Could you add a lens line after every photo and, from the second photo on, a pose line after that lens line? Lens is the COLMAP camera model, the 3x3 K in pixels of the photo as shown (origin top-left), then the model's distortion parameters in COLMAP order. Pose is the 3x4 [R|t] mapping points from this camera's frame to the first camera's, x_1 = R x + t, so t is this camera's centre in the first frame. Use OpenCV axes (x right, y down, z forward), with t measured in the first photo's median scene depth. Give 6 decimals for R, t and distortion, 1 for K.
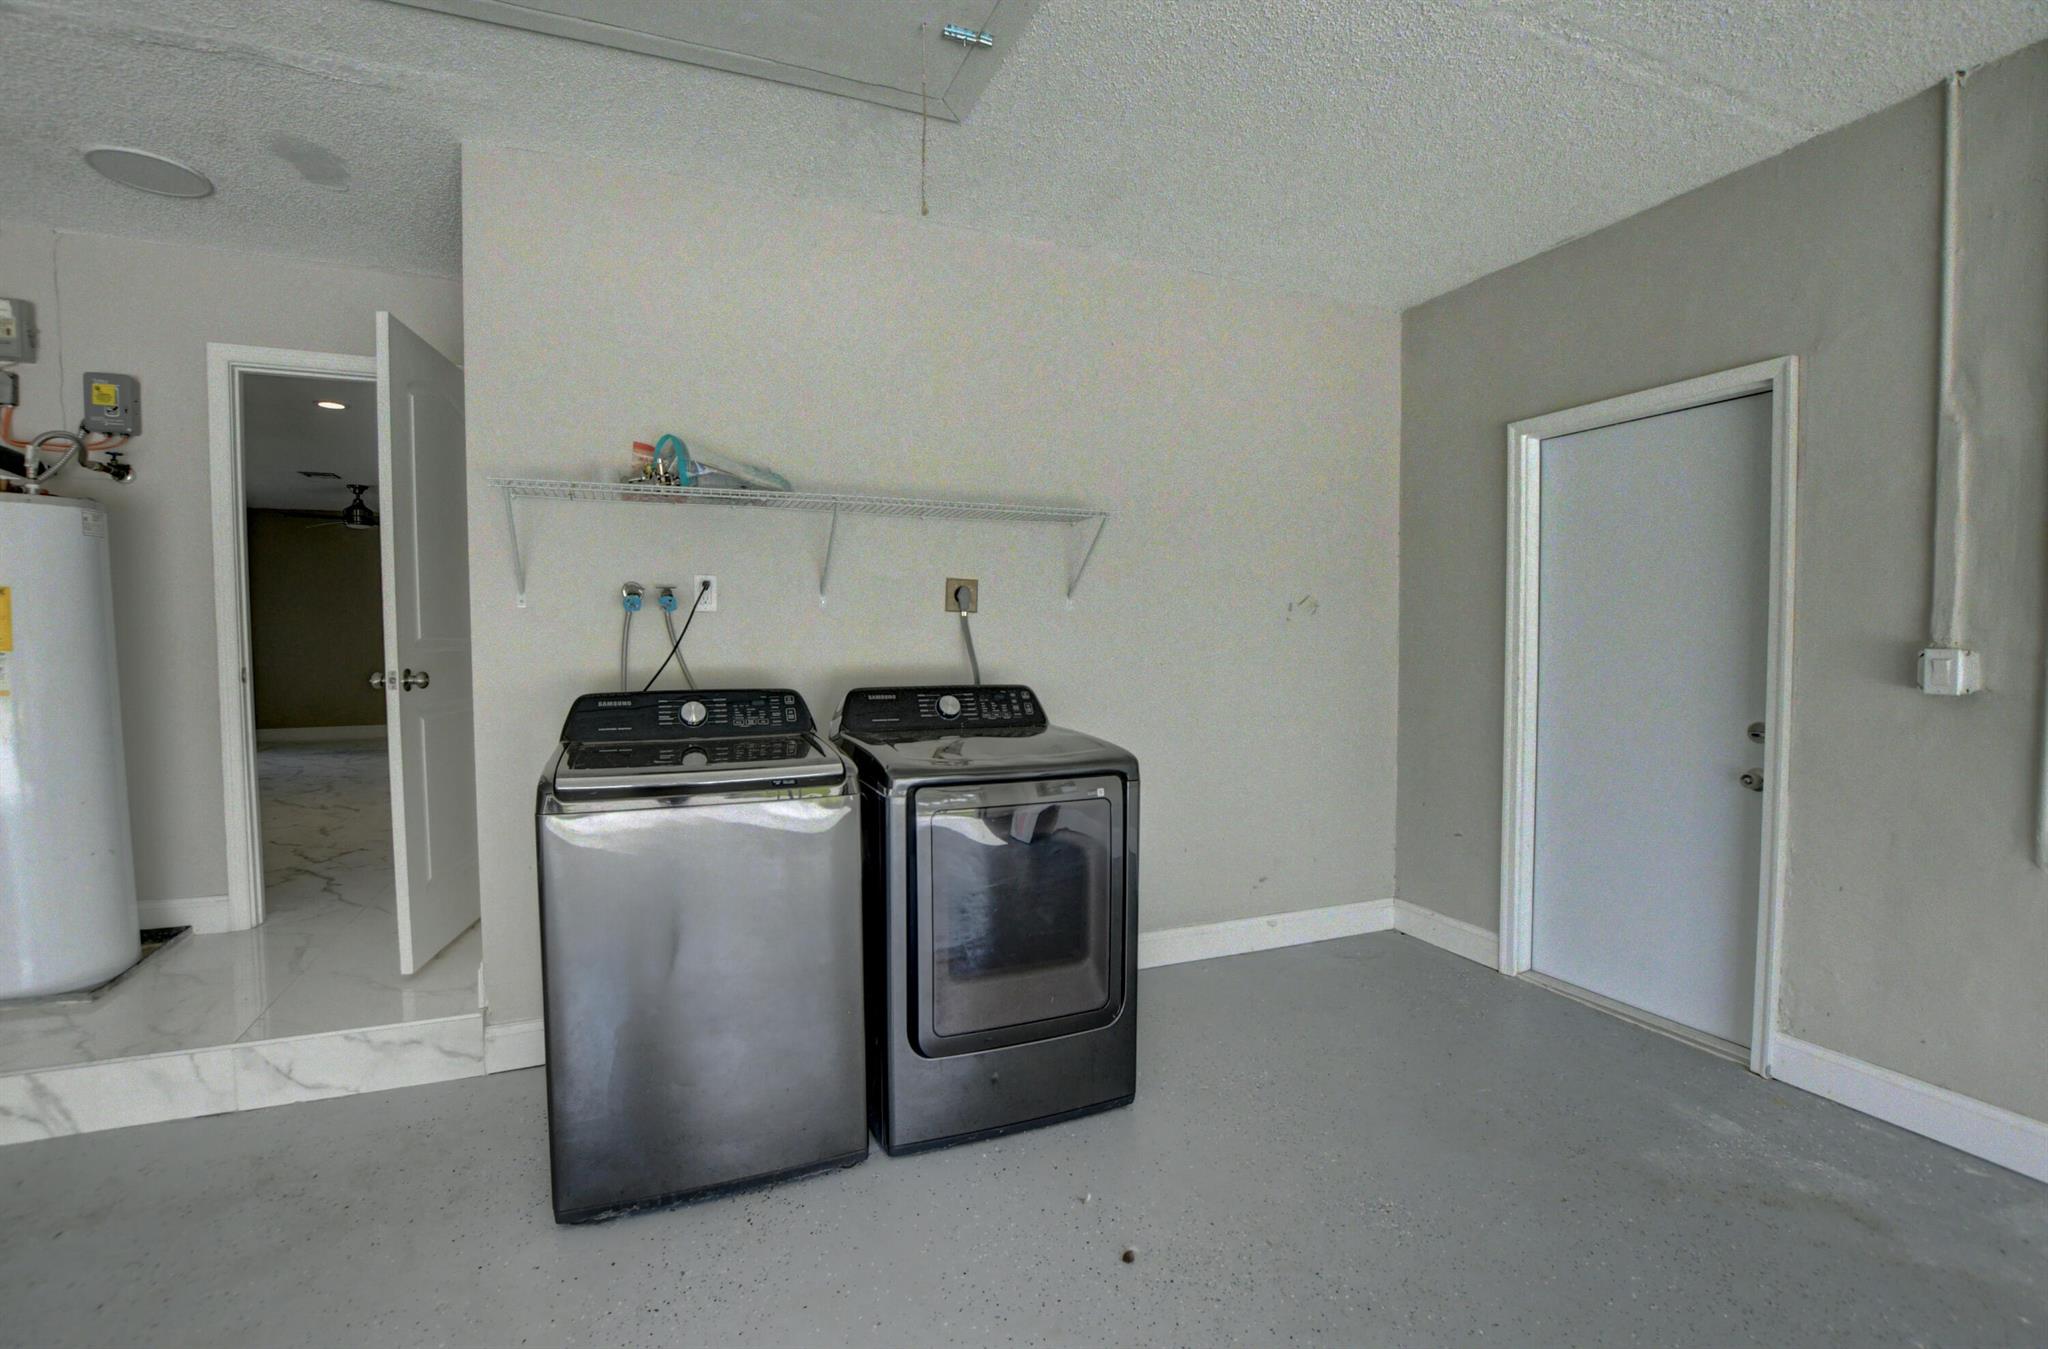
lens RADIAL K [[894.8, 0, 1006.9], [0, 894.8, 678.1], [0, 0, 1]] dist [-0.022893, 0.000347]
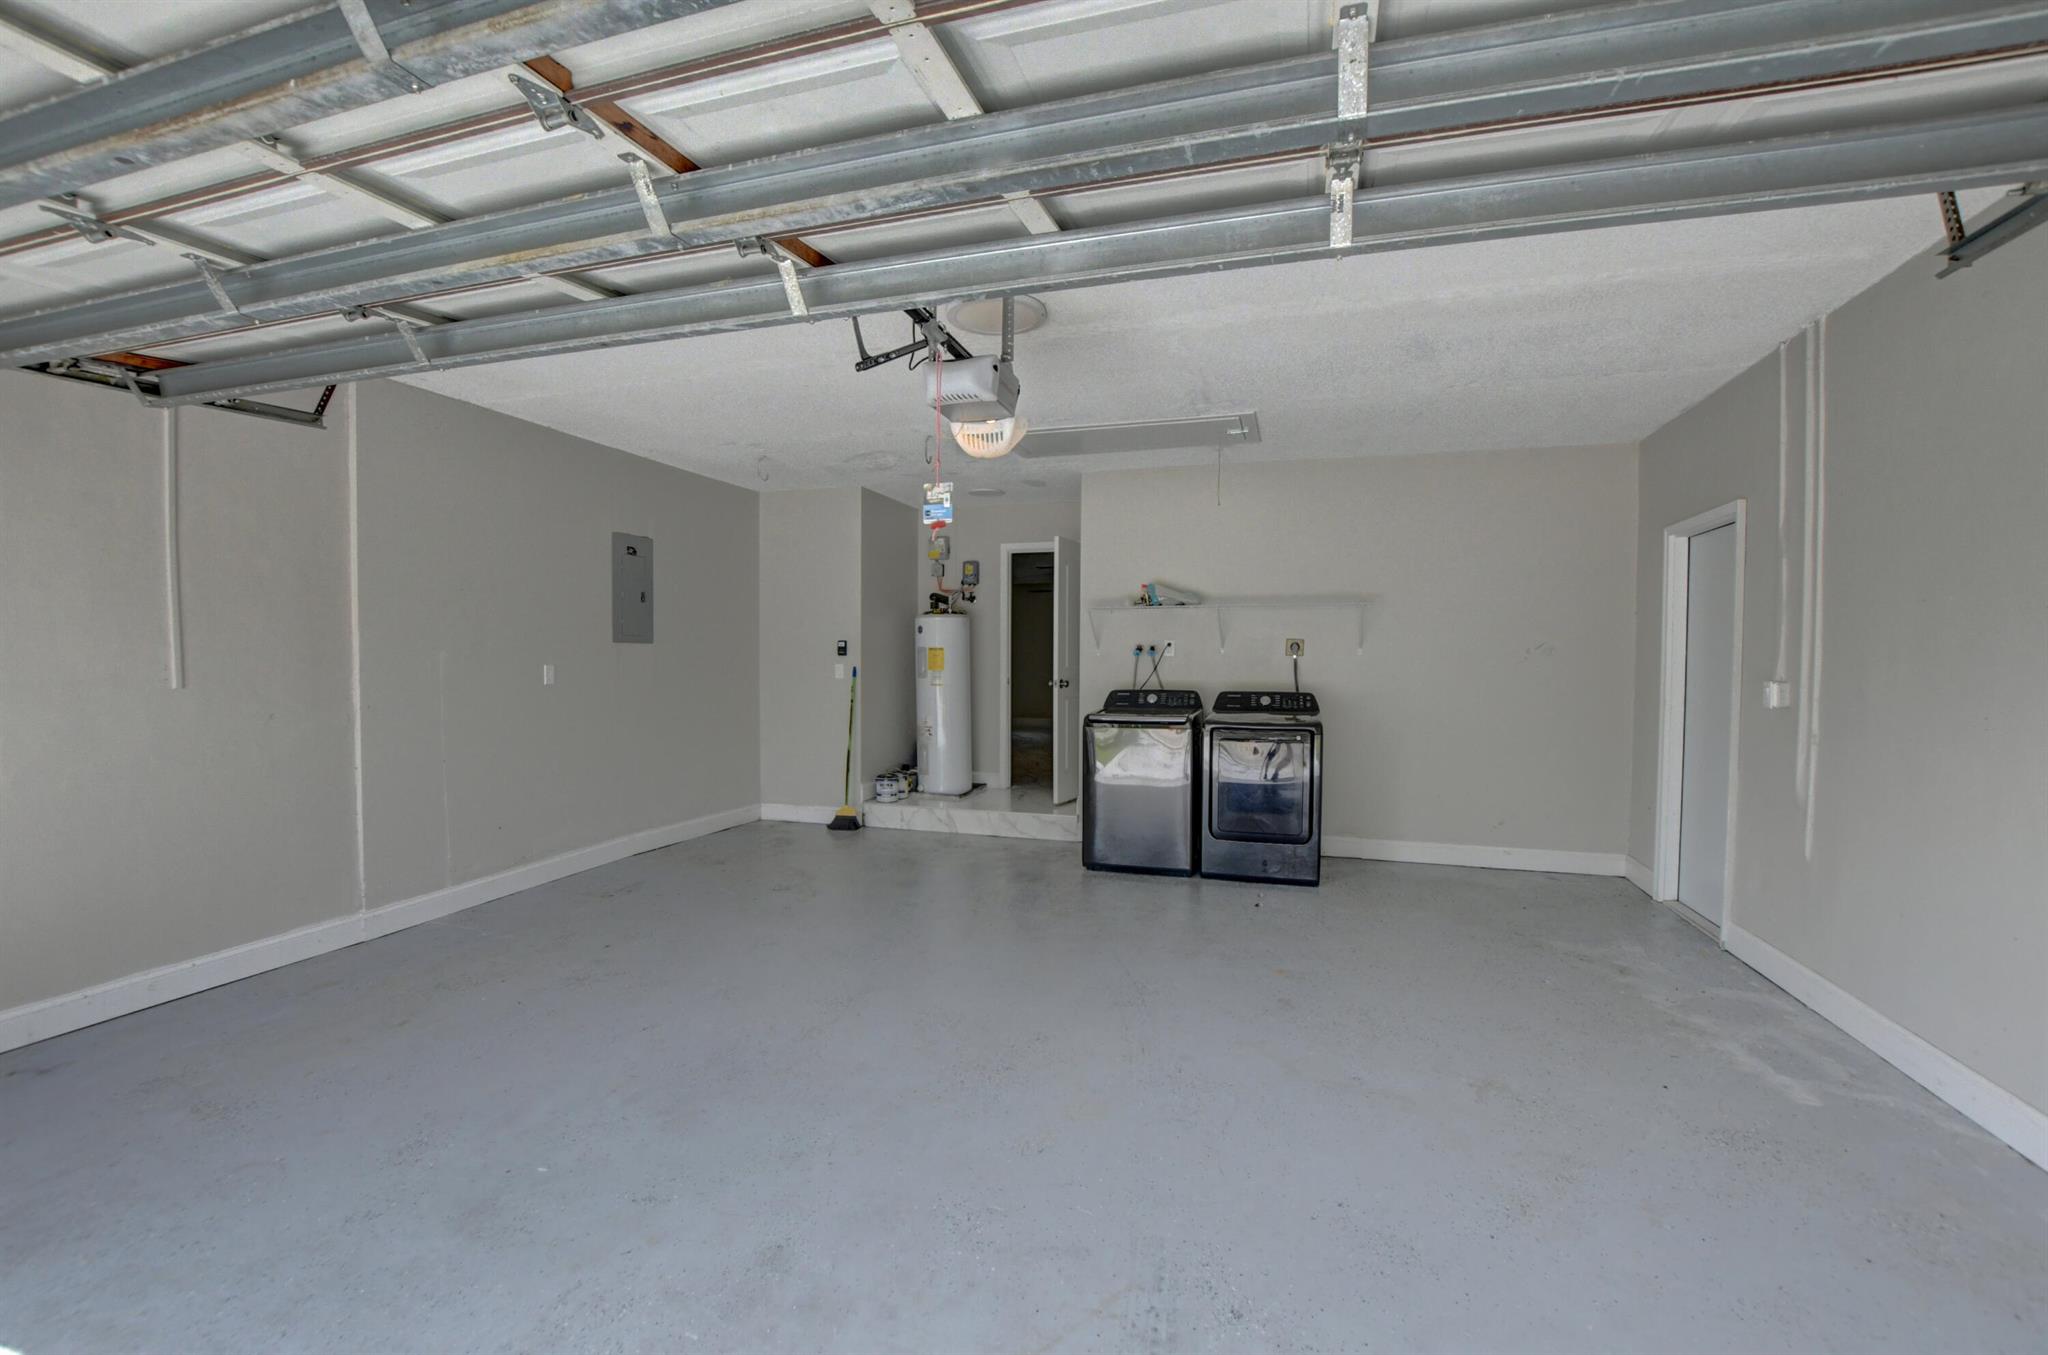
lens RADIAL K [[869.0, 0, 1022.5], [0, 869.0, 687.7], [0, 0, 1]] dist [0.000338, 0.000017]
pose [[0.767693, 0.023786, -0.640376, 0.787927], [-0.036493, 0.999312, -0.006630, 0.033144], [0.639777, 0.028460, 0.768033, -0.921567]]
